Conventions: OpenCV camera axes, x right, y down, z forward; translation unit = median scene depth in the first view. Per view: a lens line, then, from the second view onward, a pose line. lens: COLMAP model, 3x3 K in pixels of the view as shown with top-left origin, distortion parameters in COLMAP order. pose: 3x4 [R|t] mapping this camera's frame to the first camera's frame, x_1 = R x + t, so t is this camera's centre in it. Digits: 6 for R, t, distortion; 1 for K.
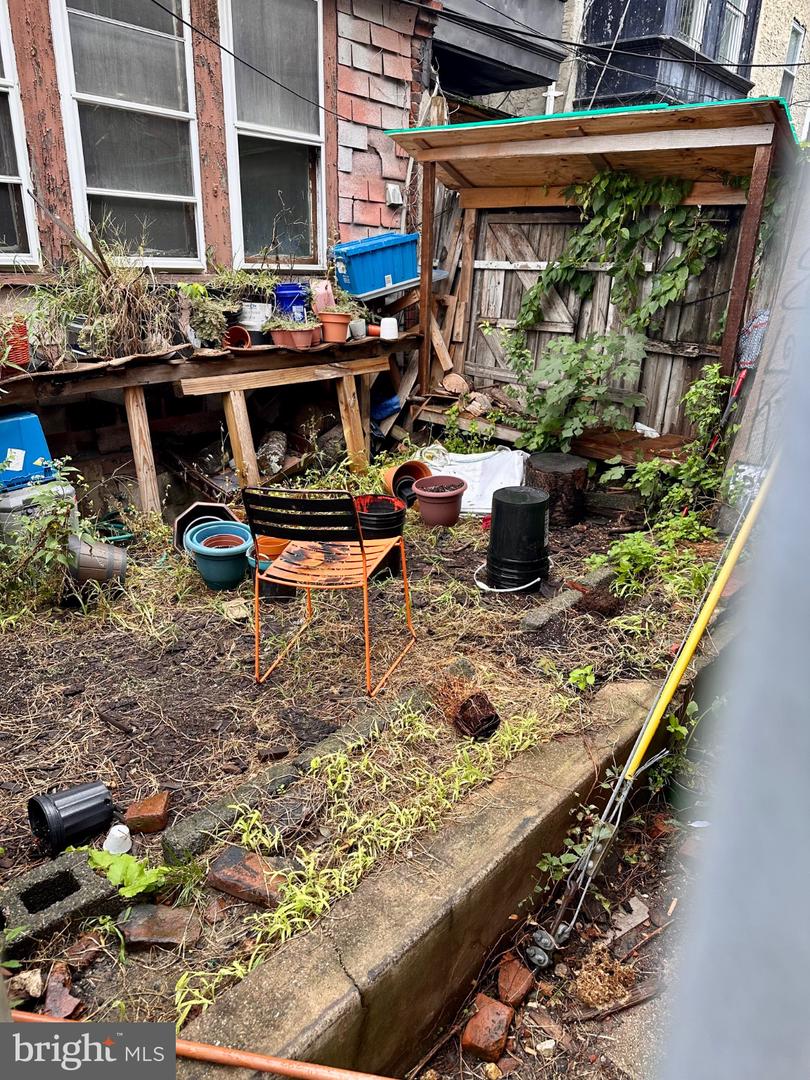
lens RADIAL K [[767.1, 0, 402.5], [0, 767.1, 547.0], [0, 0, 1]] dist [0.021536, -0.018238]
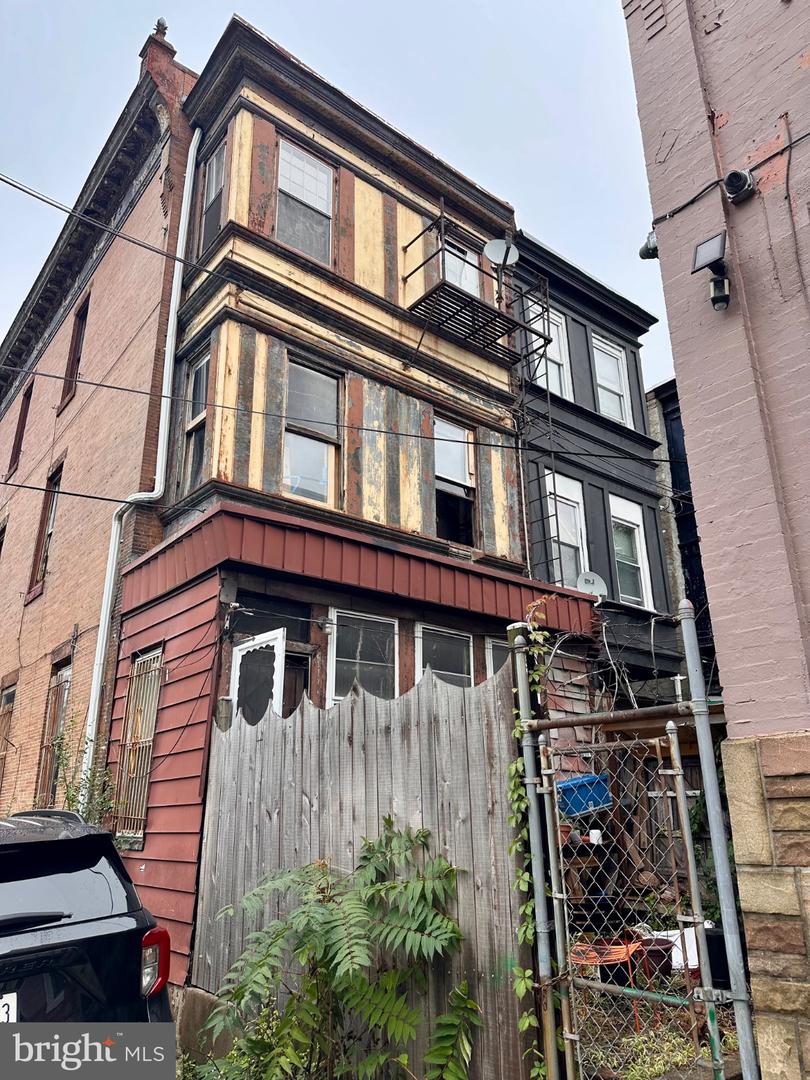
lens RADIAL K [[767.1, 0, 397.1], [0, 767.1, 542.0], [0, 0, 1]] dist [0.021536, -0.018238]
pose [[0.983409, -0.076654, -0.164411, -0.099809], [-0.047531, 0.765786, -0.641337, 0.230658], [0.175064, 0.638511, 0.749437, -0.495818]]
